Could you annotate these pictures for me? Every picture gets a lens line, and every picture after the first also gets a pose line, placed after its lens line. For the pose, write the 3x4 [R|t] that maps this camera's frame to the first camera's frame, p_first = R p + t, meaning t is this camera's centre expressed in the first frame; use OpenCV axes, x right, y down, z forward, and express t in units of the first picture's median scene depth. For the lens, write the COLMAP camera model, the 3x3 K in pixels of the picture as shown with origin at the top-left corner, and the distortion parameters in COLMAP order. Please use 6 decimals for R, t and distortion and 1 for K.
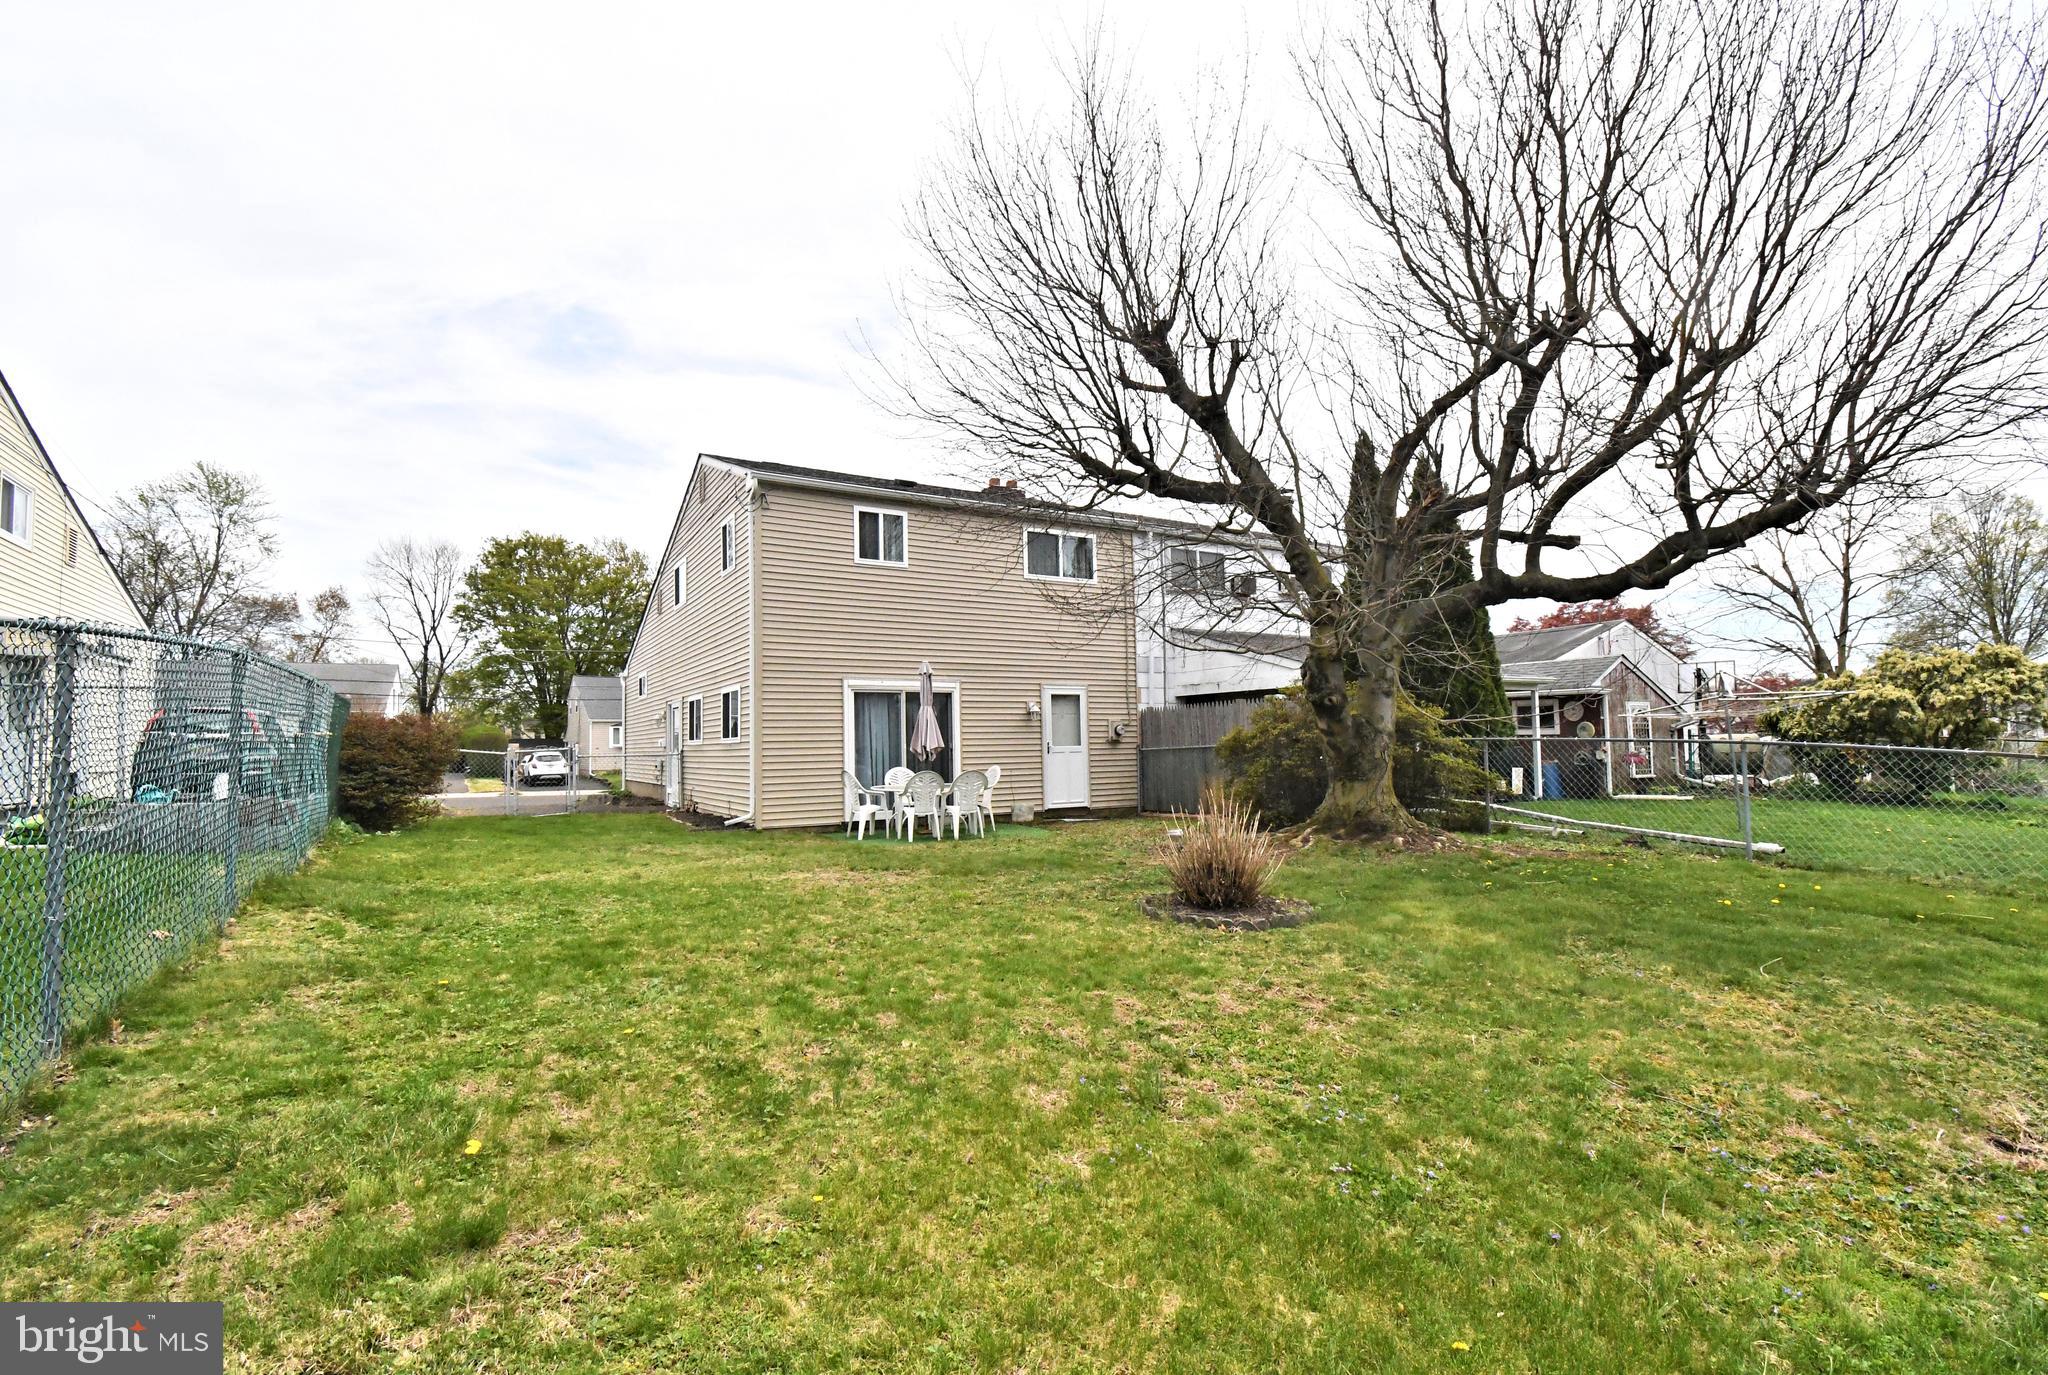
lens RADIAL K [[877.3, 0, 1011.7], [0, 877.3, 684.8], [0, 0, 1]] dist [0.017334, -0.003893]
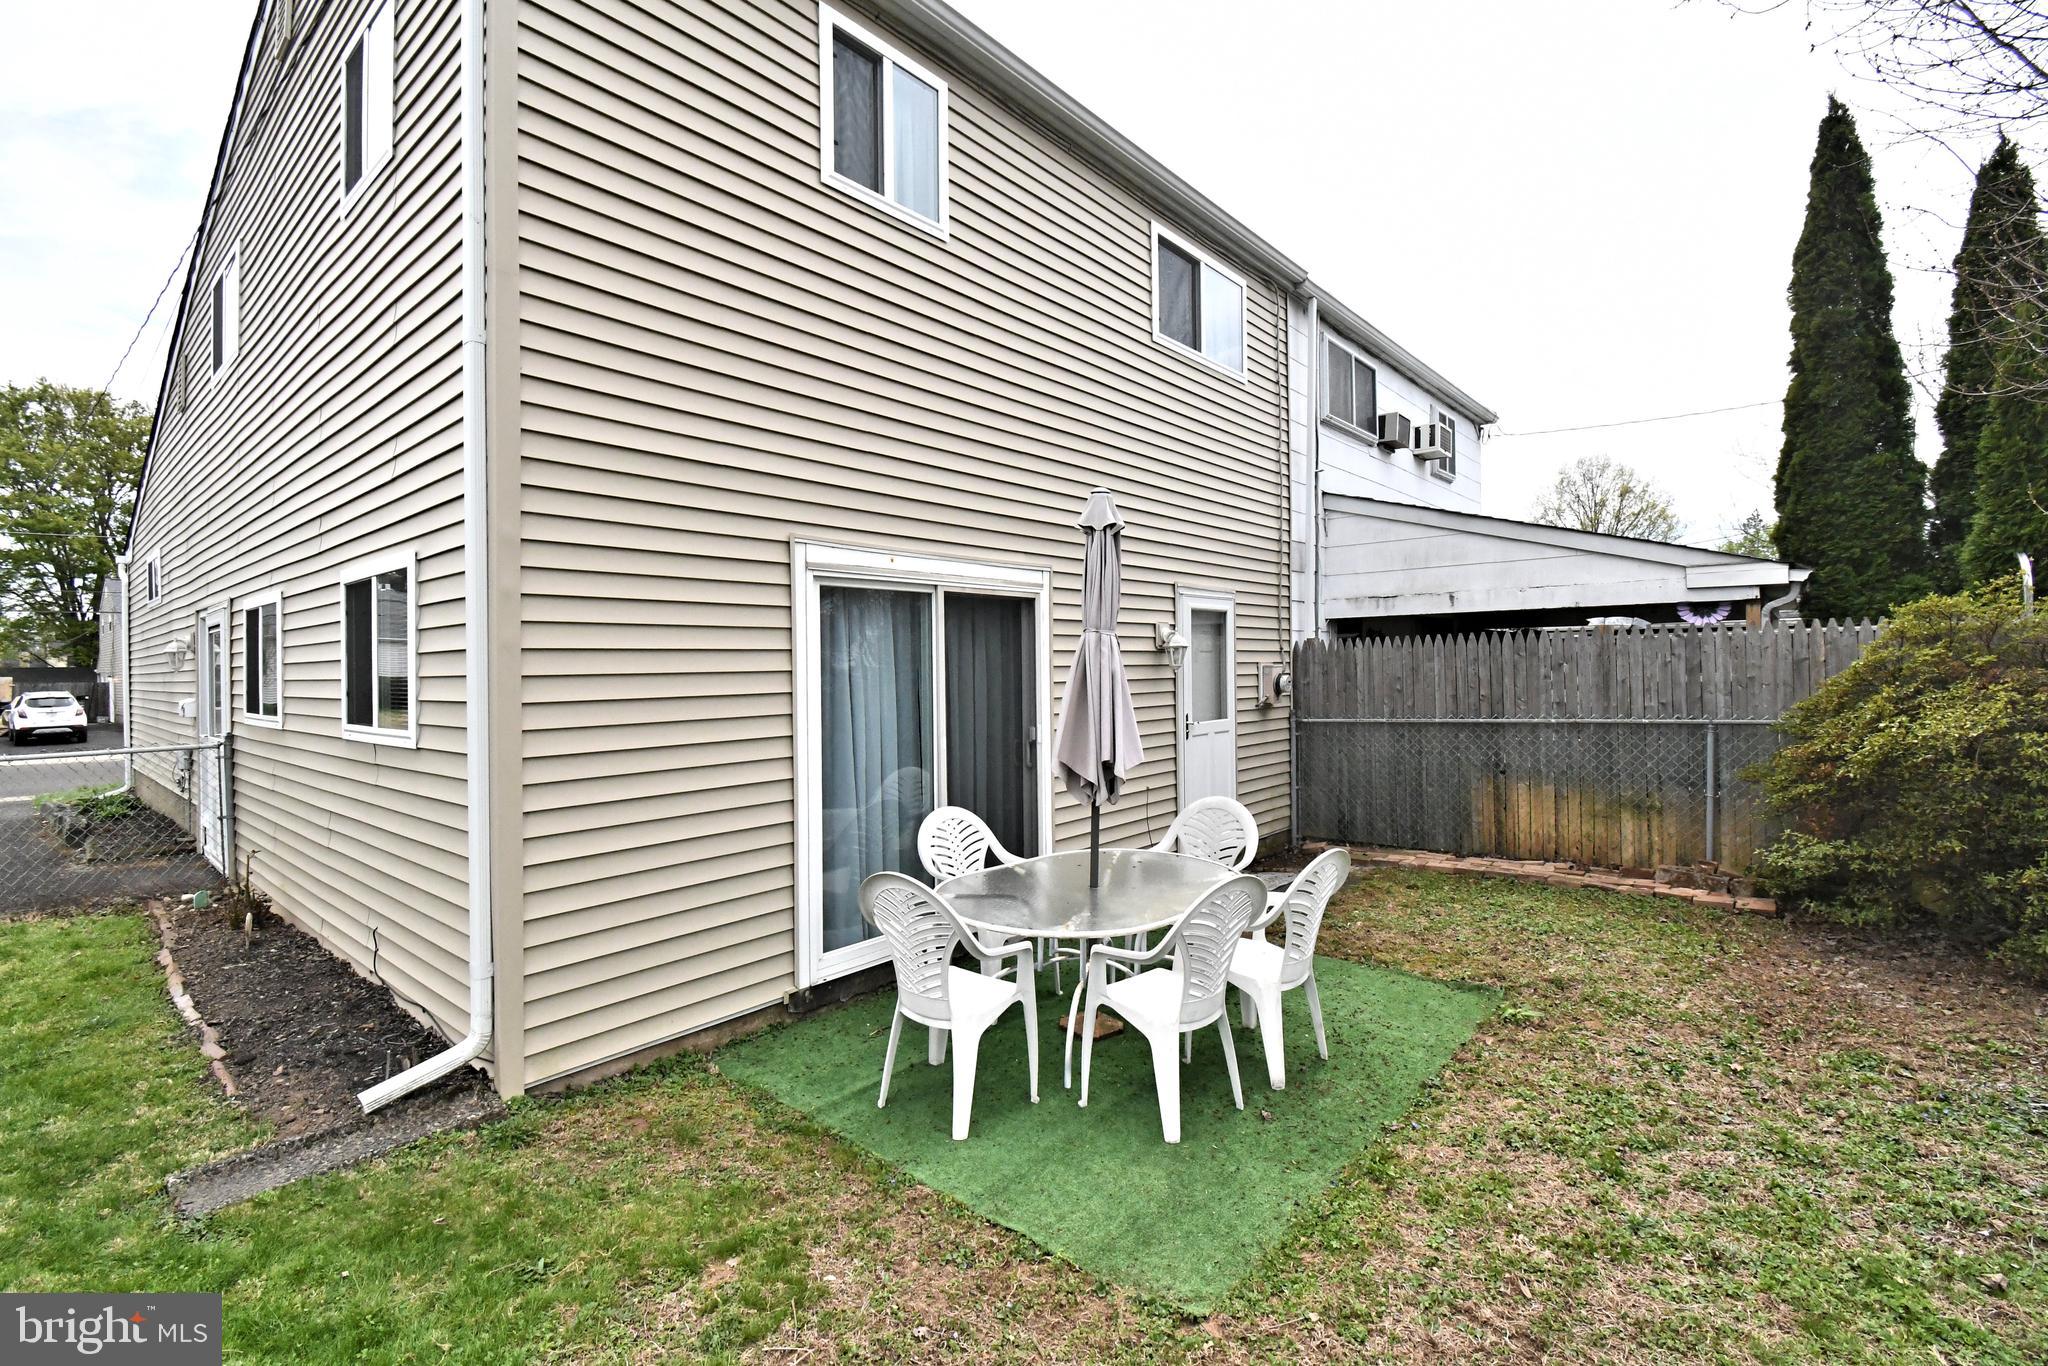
lens RADIAL K [[883.6, 0, 983.9], [0, 883.6, 651.2], [0, 0, 1]] dist [0.010029, -0.002128]
pose [[0.957535, 0.007429, 0.288223, -0.189777], [-0.020207, 0.998939, 0.041386, 0.016161], [-0.287610, -0.045453, 0.956669, 0.589859]]
